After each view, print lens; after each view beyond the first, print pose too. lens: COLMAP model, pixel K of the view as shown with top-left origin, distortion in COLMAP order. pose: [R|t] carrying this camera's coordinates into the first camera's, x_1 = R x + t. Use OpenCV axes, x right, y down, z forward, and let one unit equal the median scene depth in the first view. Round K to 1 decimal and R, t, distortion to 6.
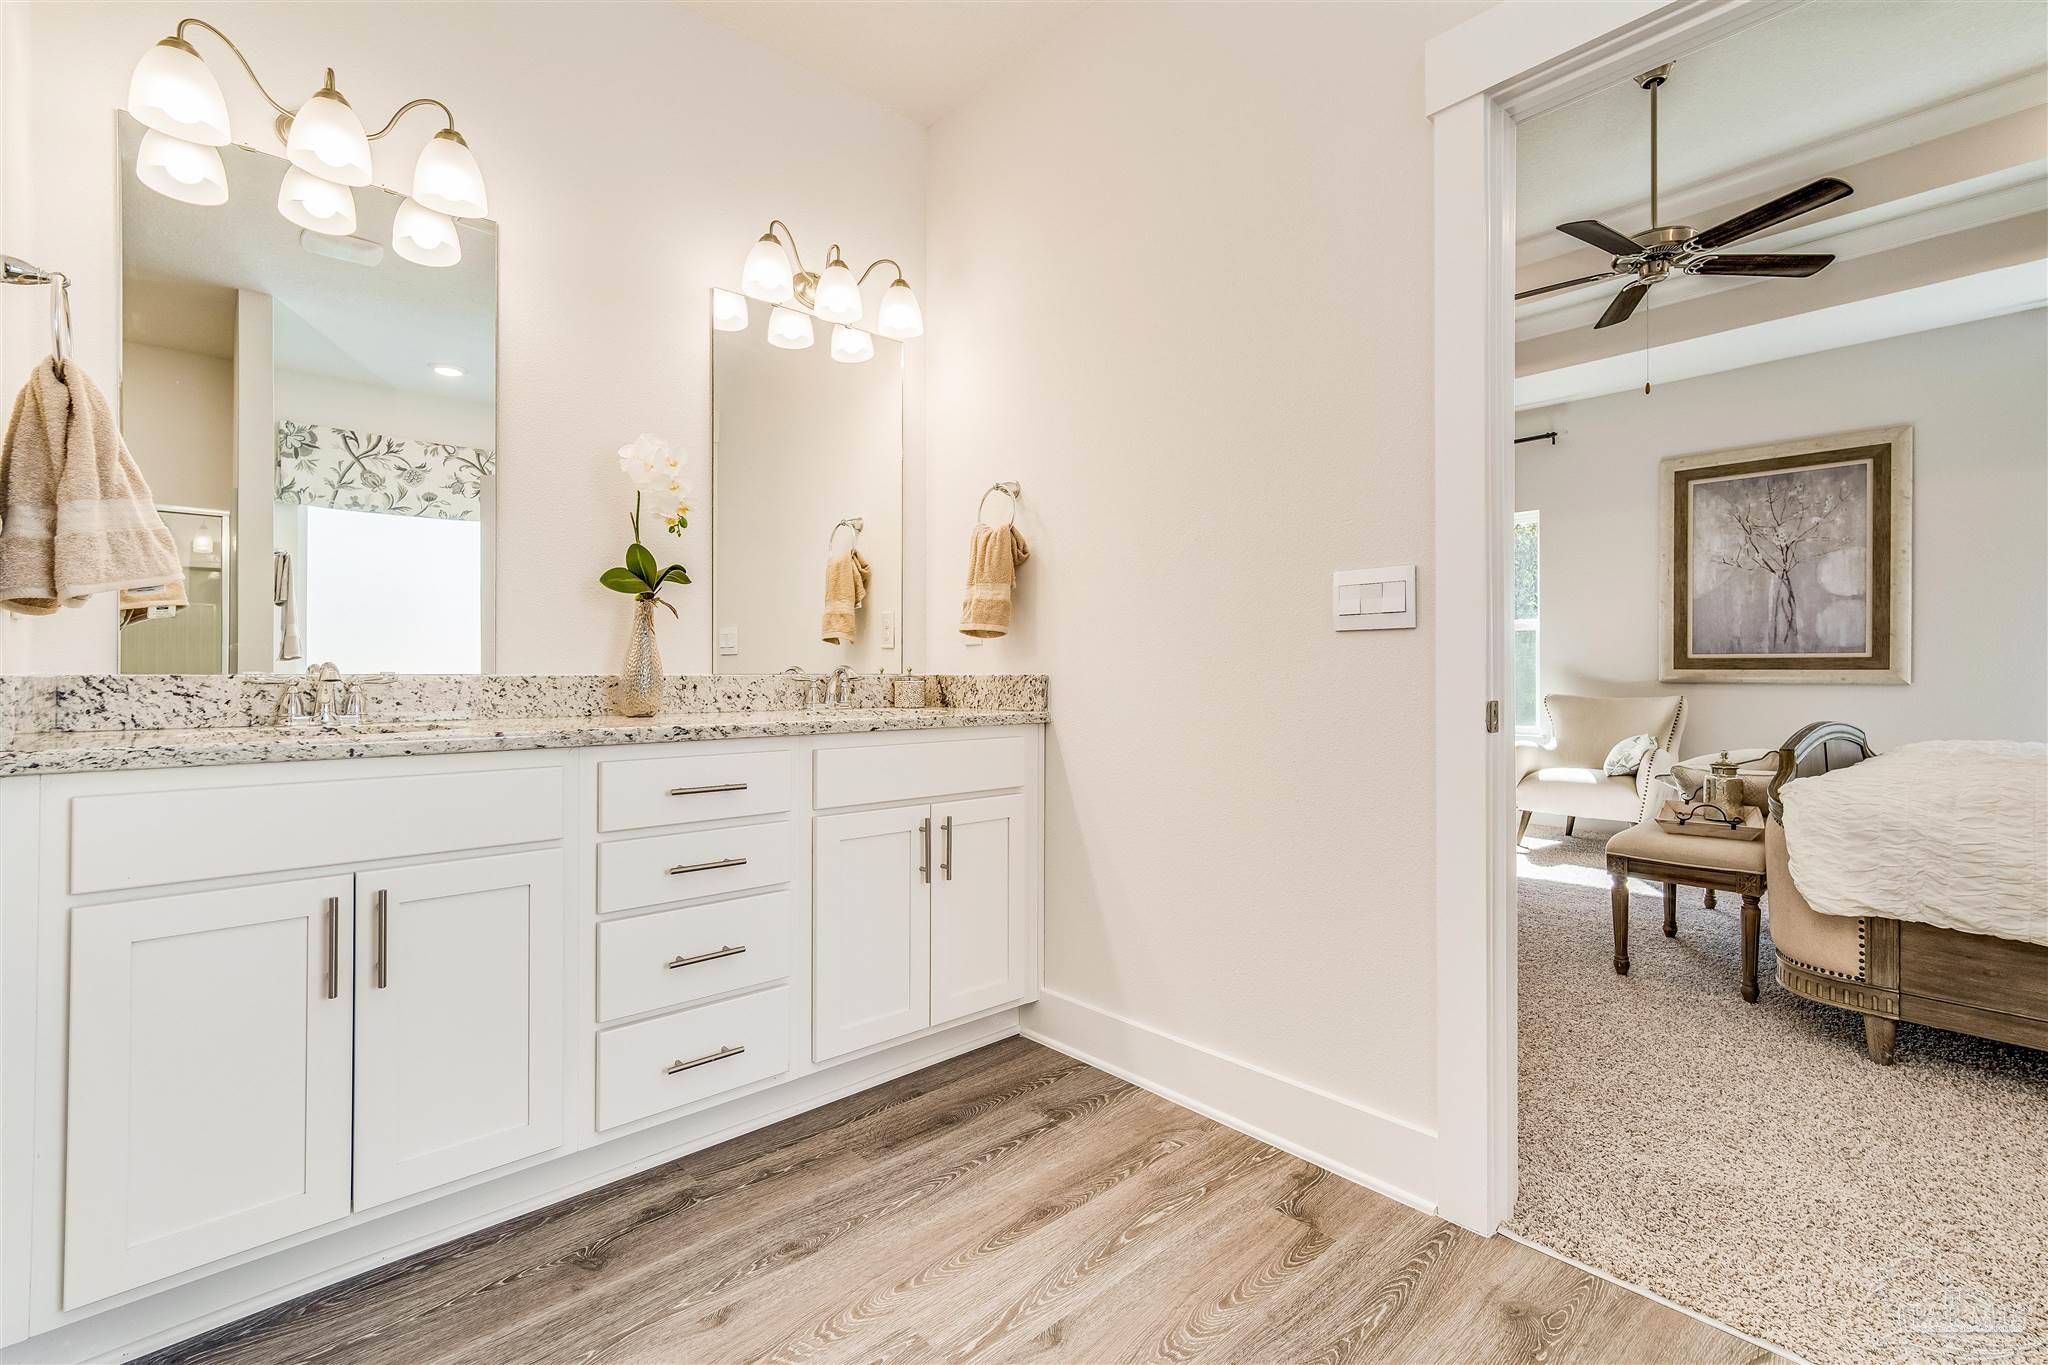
lens RADIAL K [[895.1, 0, 1018.7], [0, 895.1, 672.3], [0, 0, 1]] dist [-0.000266, 0.005528]
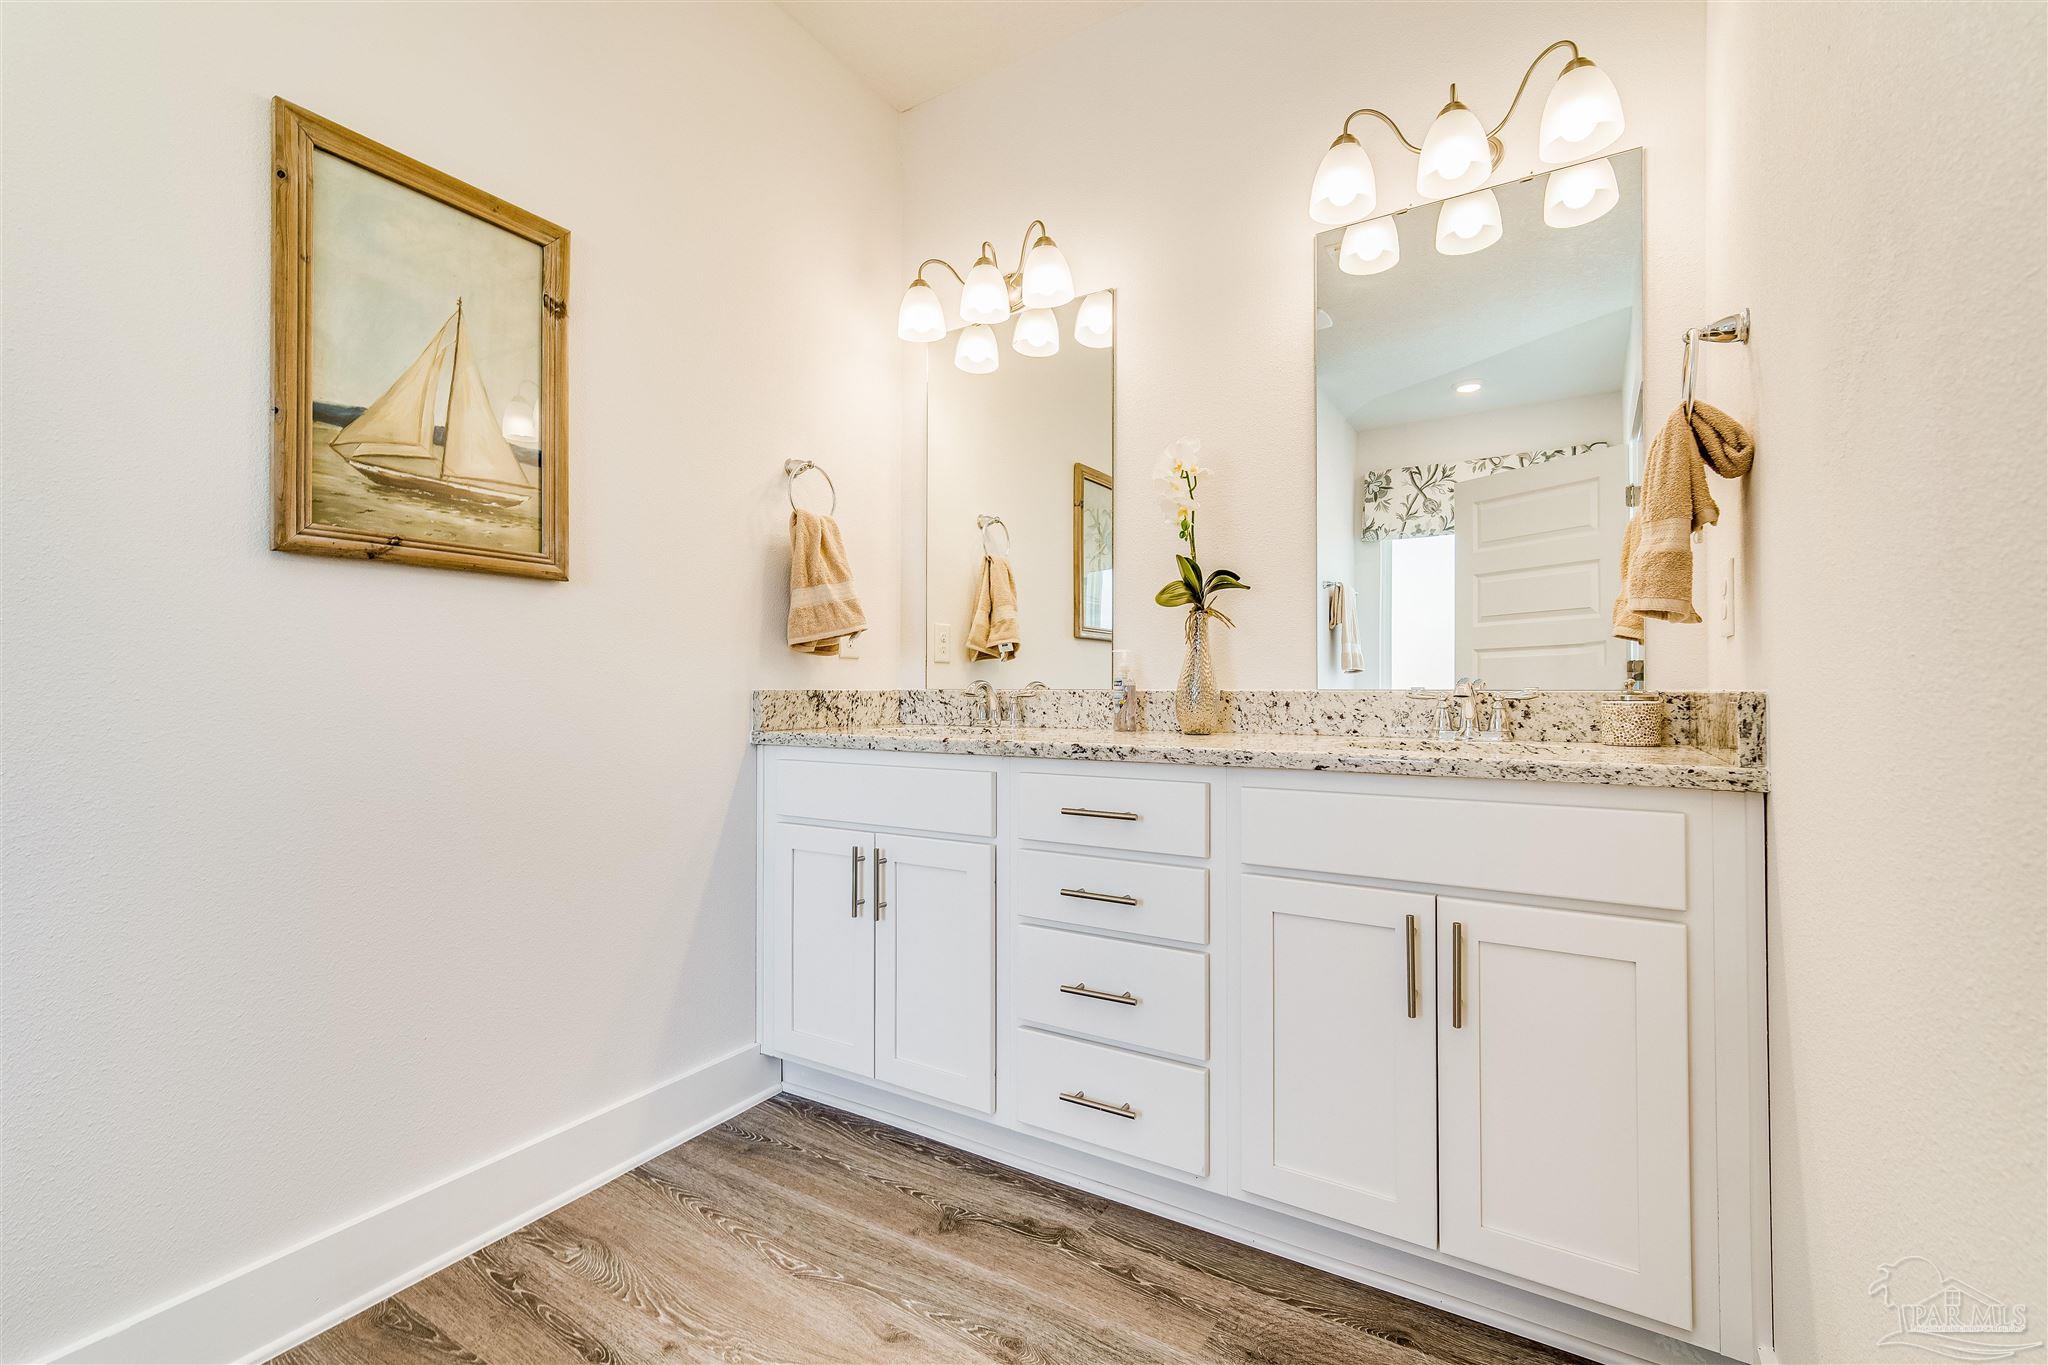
lens RADIAL K [[907.1, 0, 1026.9], [0, 907.1, 675.2], [0, 0, 1]] dist [0.000811, 0.043673]
pose [[0.279307, -0.012634, -0.960119, 0.452628], [0.003010, 0.999920, -0.012282, -0.001869], [0.960197, 0.000540, 0.279323, 0.553473]]
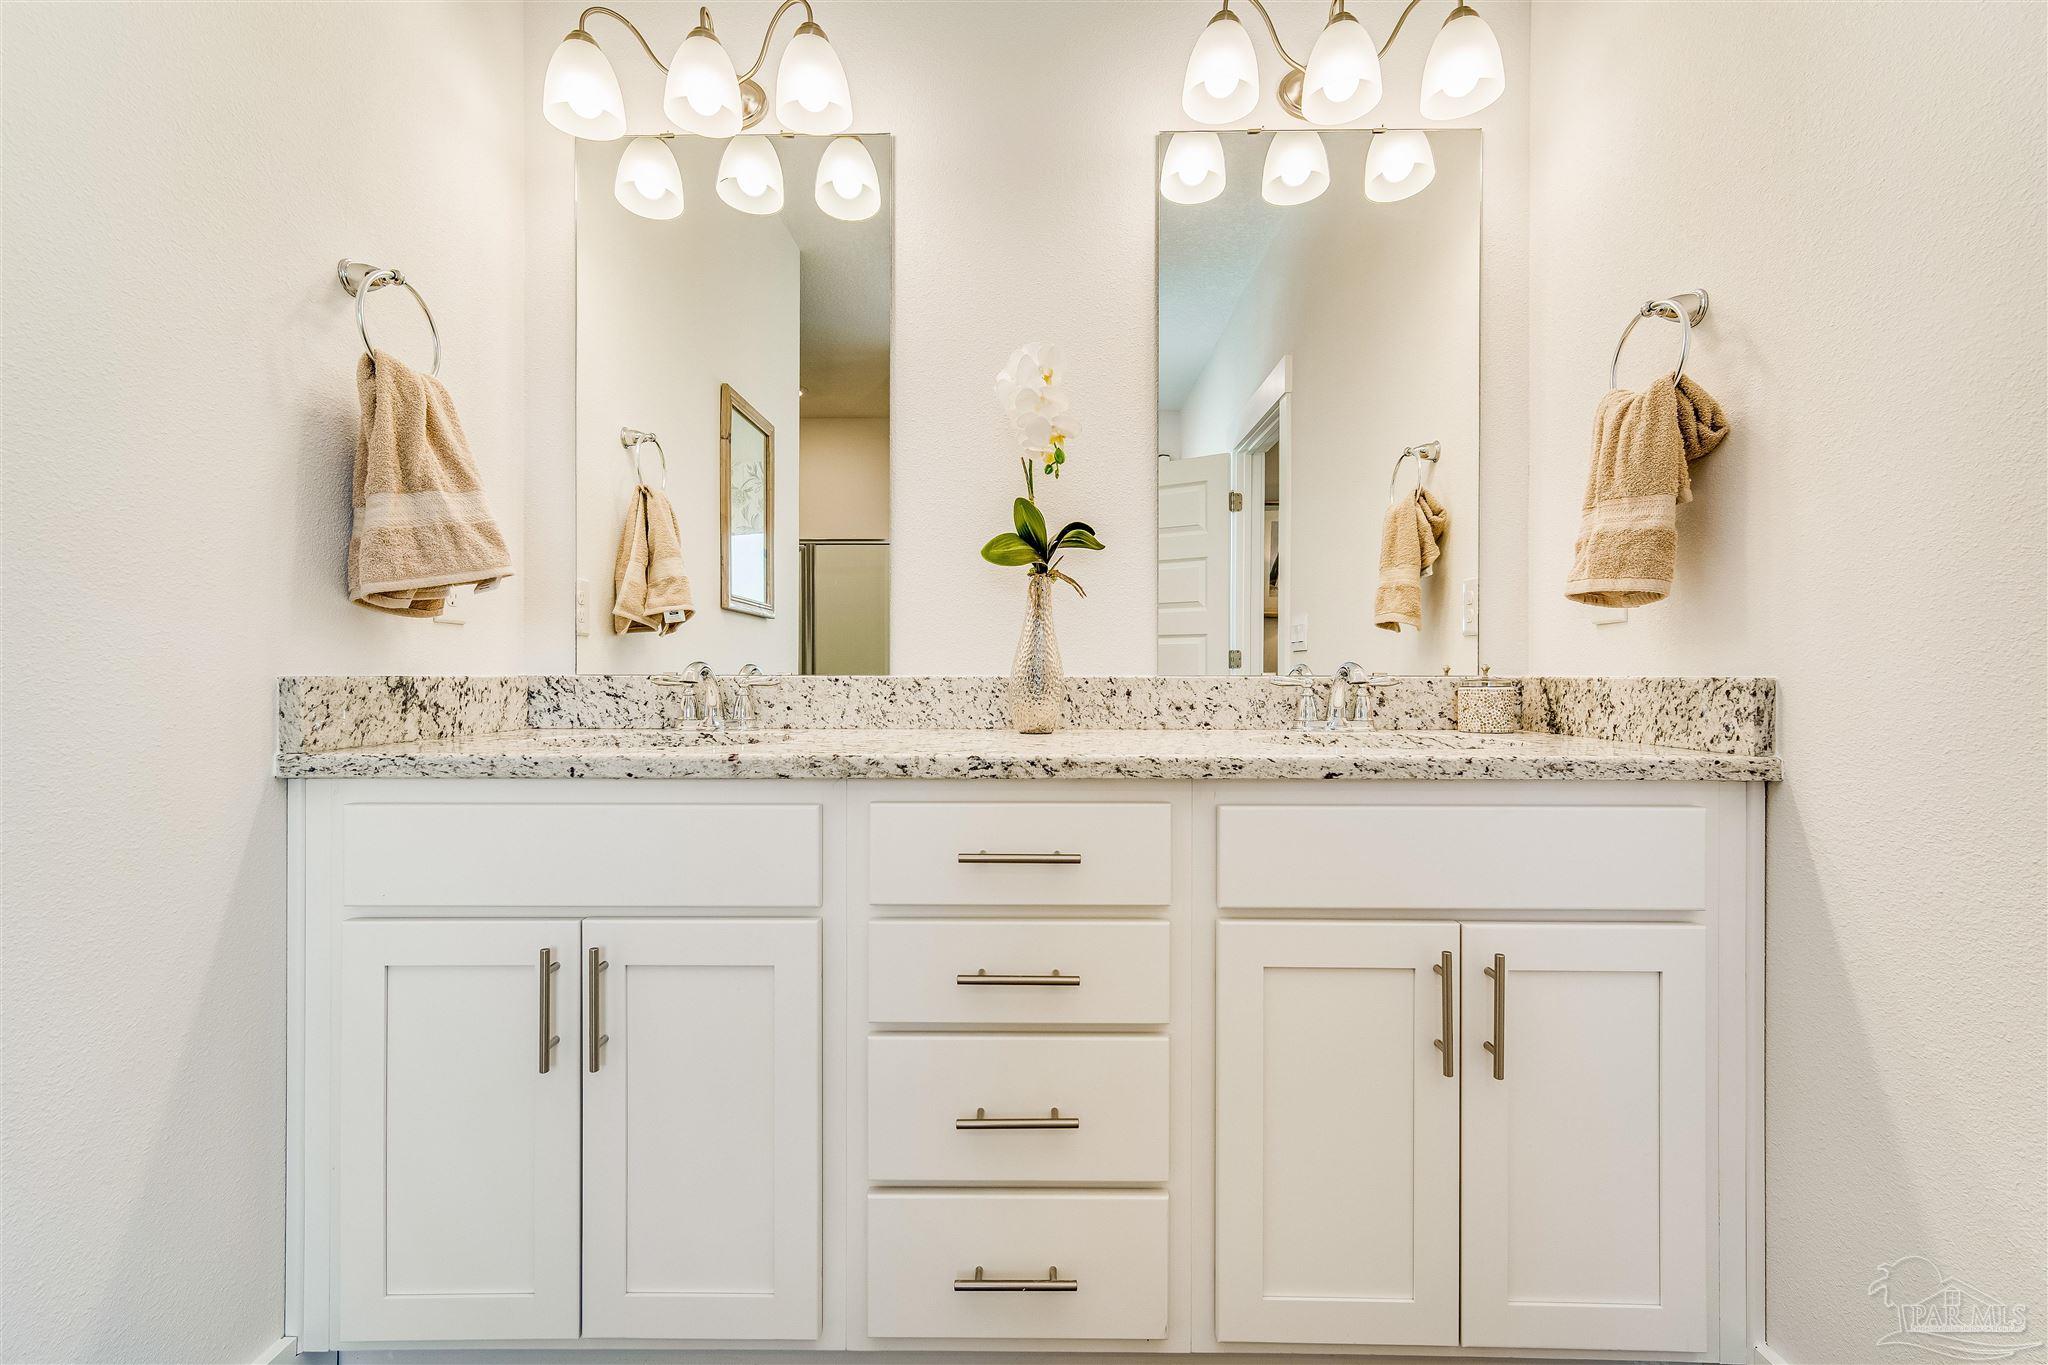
lens RADIAL K [[896.1, 0, 1026.0], [0, 896.1, 678.3], [0, 0, 1]] dist [0.001685, 0.005603]
pose [[0.736717, 0.005070, -0.676182, 0.071508], [0.000297, 0.999969, 0.007822, -0.001191], [0.676201, -0.005963, 0.736693, 0.447756]]
